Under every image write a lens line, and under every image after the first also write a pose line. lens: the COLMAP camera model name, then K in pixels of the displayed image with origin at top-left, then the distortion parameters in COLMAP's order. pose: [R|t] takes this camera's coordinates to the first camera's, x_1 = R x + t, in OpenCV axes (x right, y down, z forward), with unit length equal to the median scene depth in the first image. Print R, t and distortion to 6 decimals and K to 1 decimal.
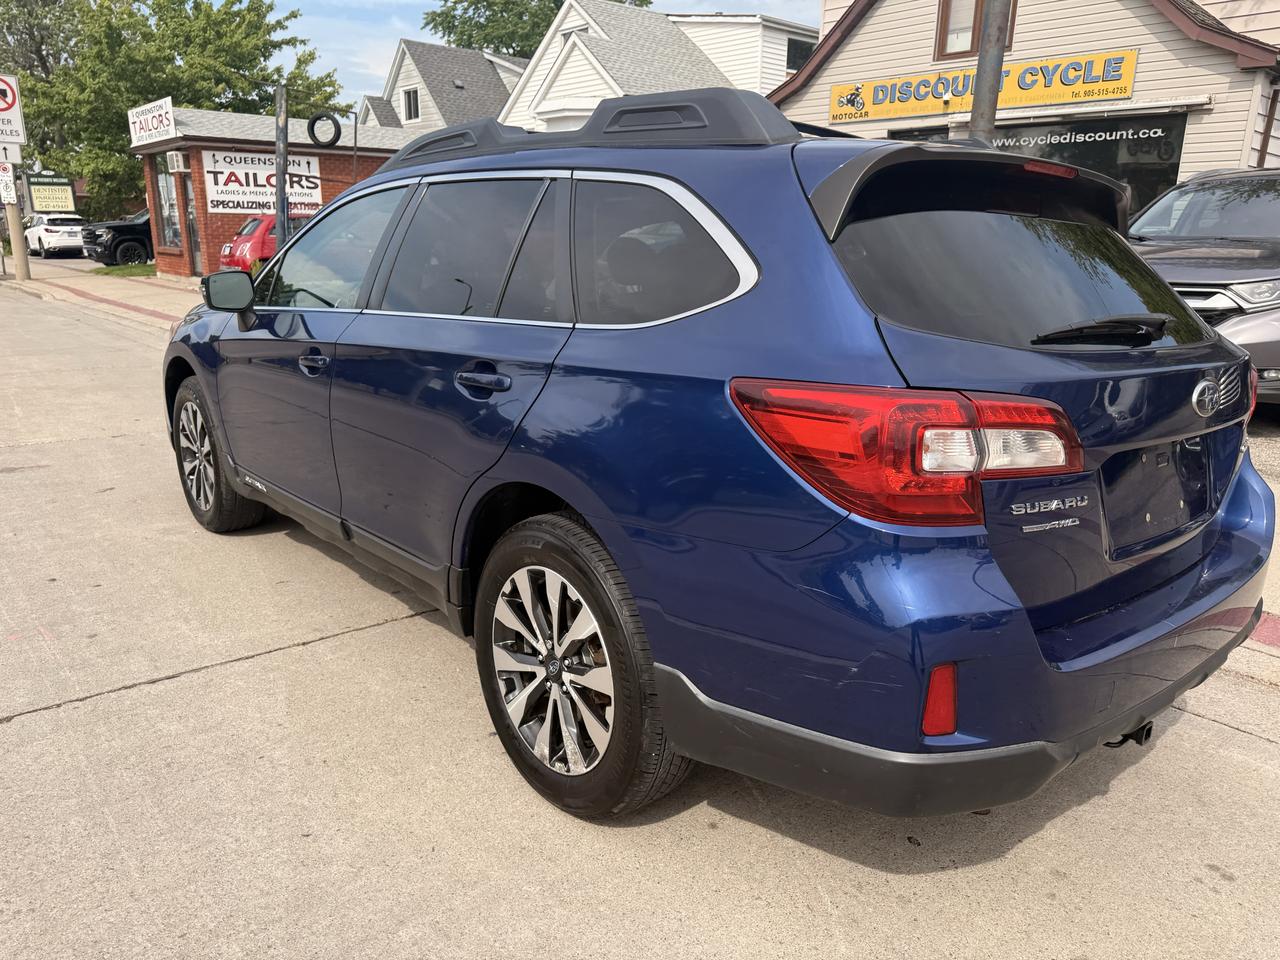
lens RADIAL K [[911.7, 0, 639.4], [0, 911.7, 483.5], [0, 0, 1]] dist [0.014865, -0.018156]
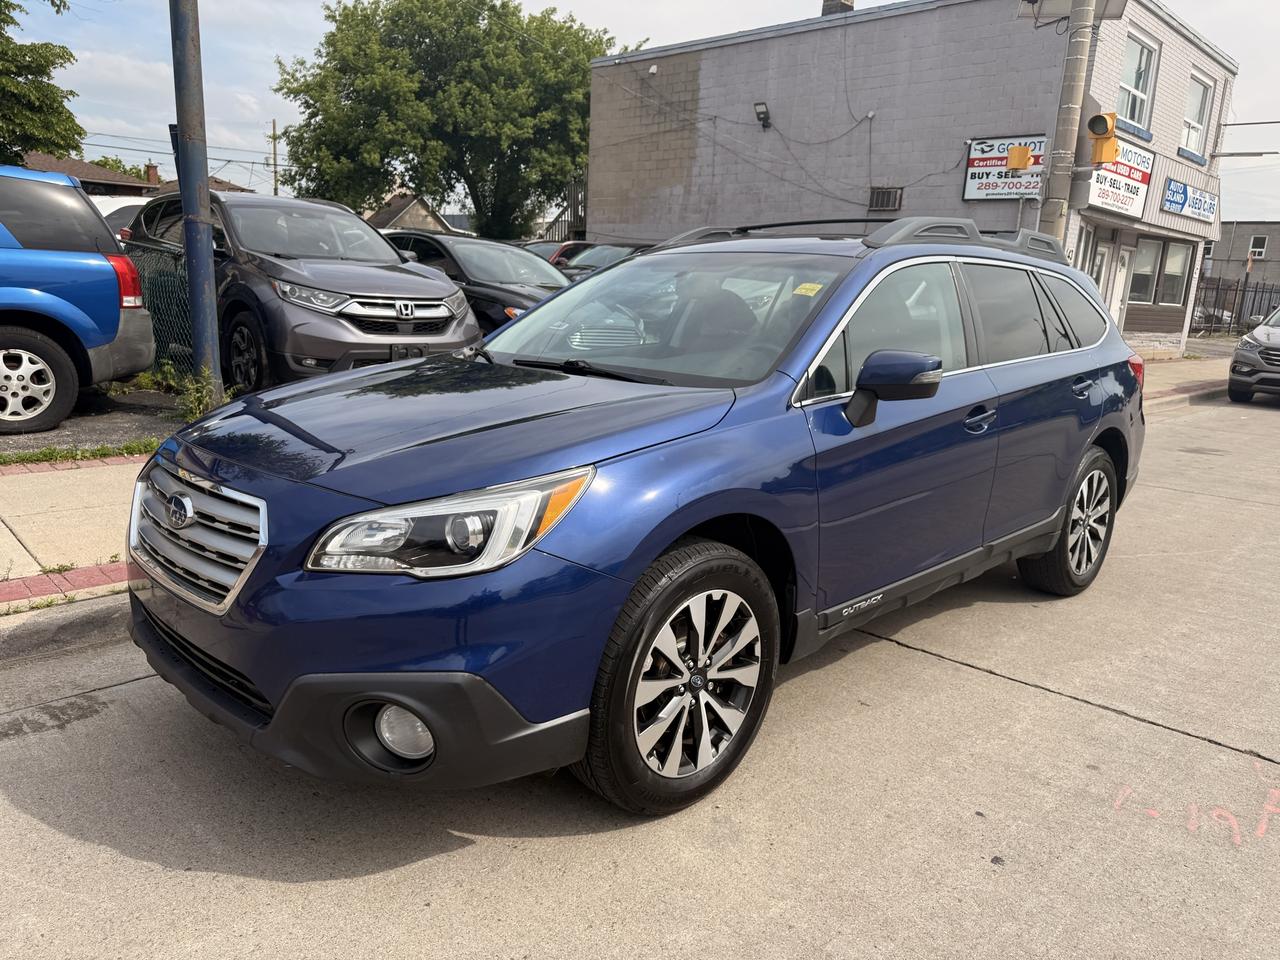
lens RADIAL K [[911.7, 0, 637.4], [0, 911.7, 466.0], [0, 0, 1]] dist [0.014865, -0.018156]
pose [[-0.069387, -0.220099, 0.973007, -1.161761], [0.209002, 0.950504, 0.229913, -0.344244], [-0.975451, 0.219313, -0.019952, 1.179423]]
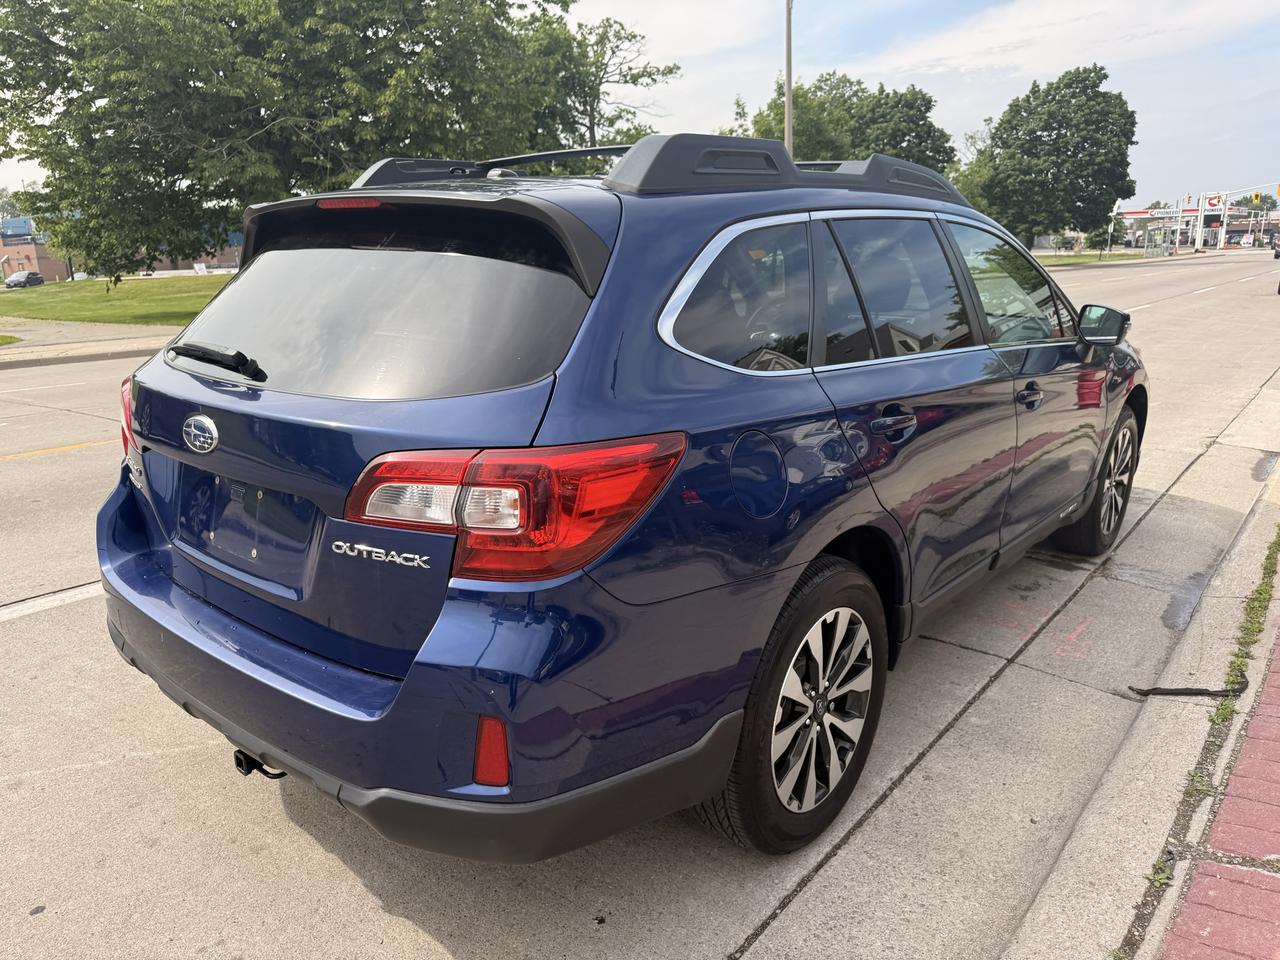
lens RADIAL K [[911.7, 0, 634.4], [0, 911.7, 478.4], [0, 0, 1]] dist [0.014865, -0.018156]
pose [[0.163792, 0.219572, -0.961749, 0.839718], [-0.234168, 0.955704, 0.178311, -0.168926], [0.958299, 0.196005, 0.207954, 0.629811]]
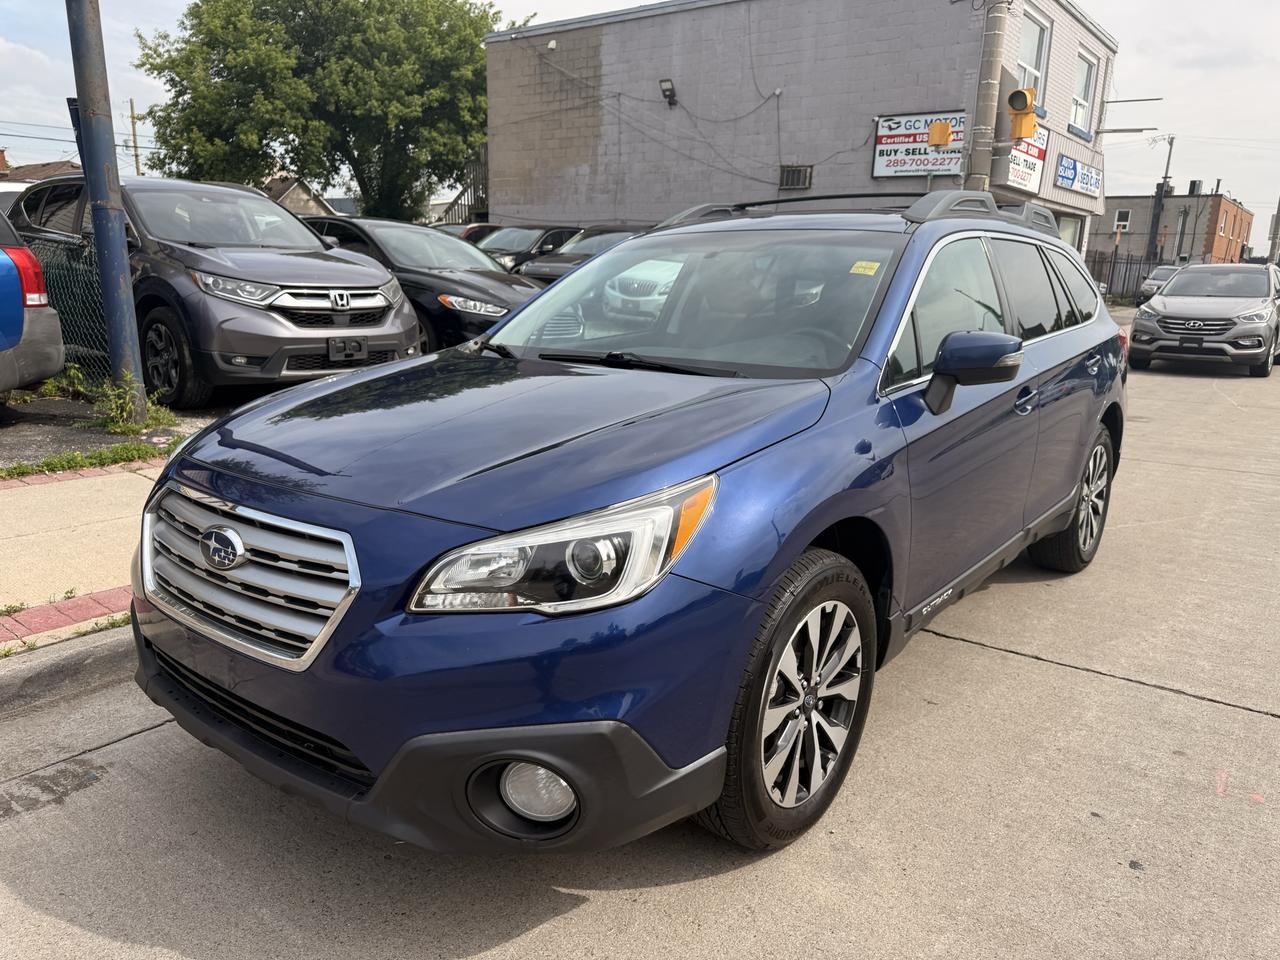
lens RADIAL K [[911.7, 0, 635.2], [0, 911.7, 480.5], [0, 0, 1]] dist [0.014865, -0.018156]
pose [[-0.185962, -0.246113, 0.951234, -1.076438], [0.222695, 0.932370, 0.284768, -0.370356], [-0.956988, 0.264791, -0.118577, 1.302525]]
